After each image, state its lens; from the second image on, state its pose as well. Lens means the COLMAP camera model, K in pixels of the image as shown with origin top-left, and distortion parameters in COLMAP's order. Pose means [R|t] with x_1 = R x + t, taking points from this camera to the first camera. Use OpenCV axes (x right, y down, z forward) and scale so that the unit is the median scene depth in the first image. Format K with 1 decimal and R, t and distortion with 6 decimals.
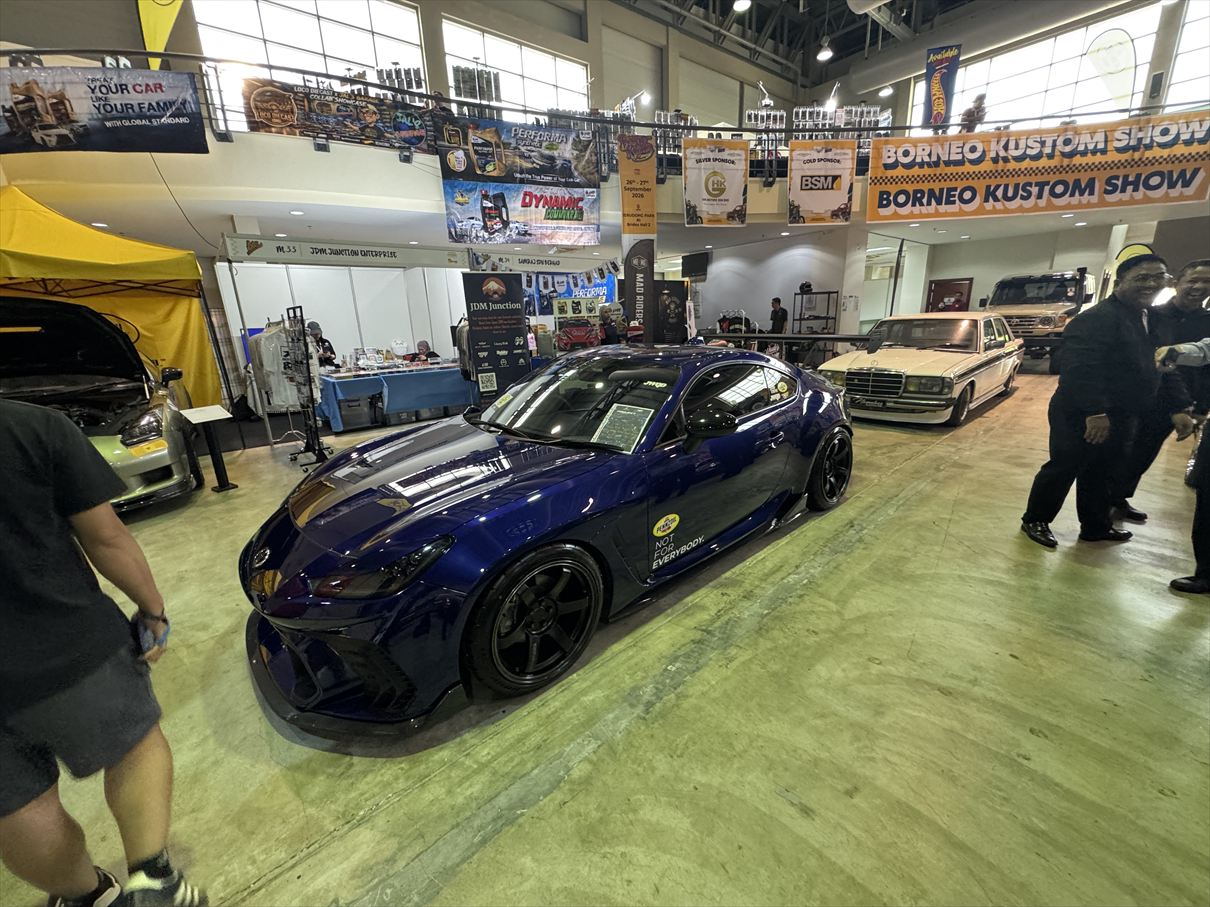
lens RADIAL K [[484.0, 0, 607.2], [0, 484.0, 454.7], [0, 0, 1]] dist [-0.001264, 0.000213]
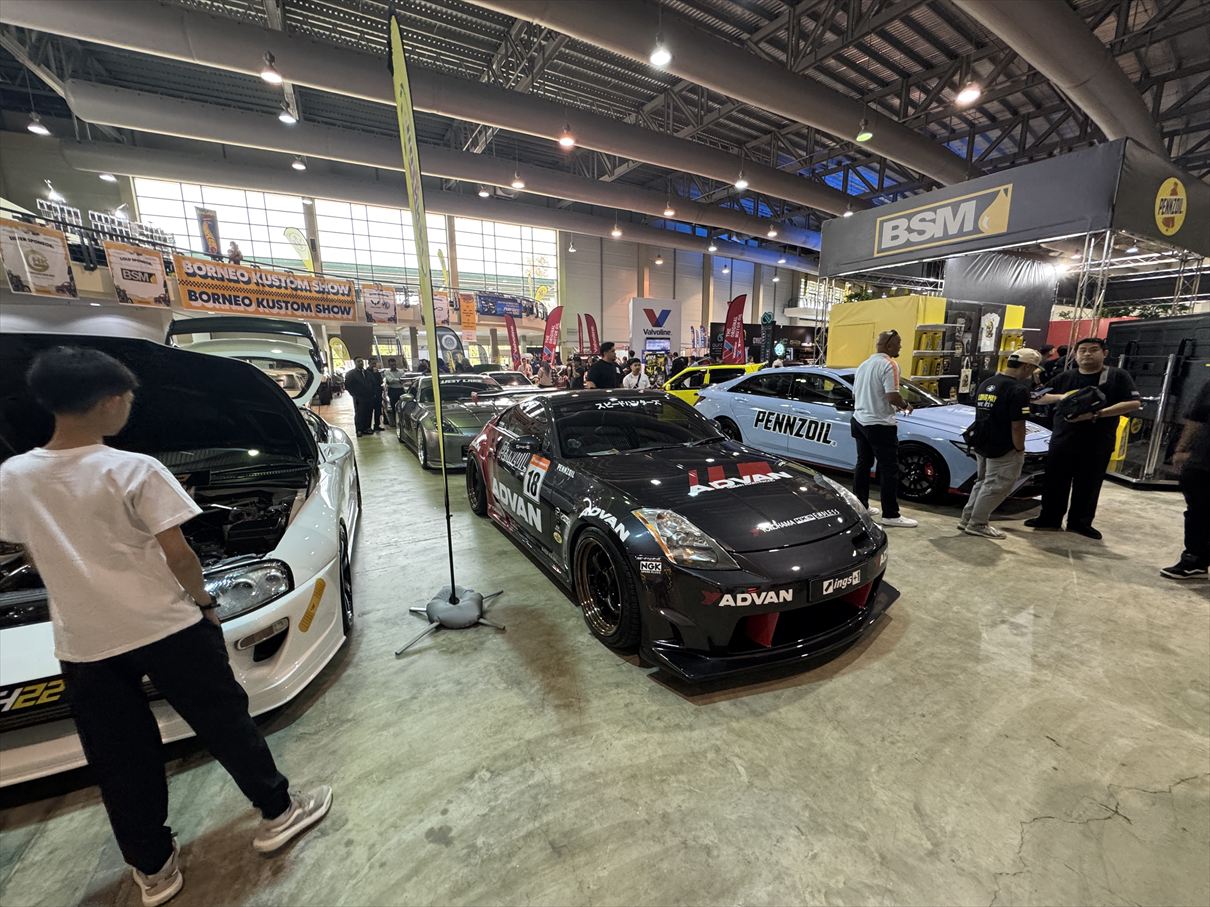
lens RADIAL K [[484.0, 0, 605.7], [0, 484.0, 442.7], [0, 0, 1]] dist [-0.001264, 0.000213]
pose [[0.250367, -0.128485, 0.959588, -0.580887], [0.263794, 0.962706, 0.060076, 0.142768], [-0.931520, 0.238092, 0.274923, -0.463920]]
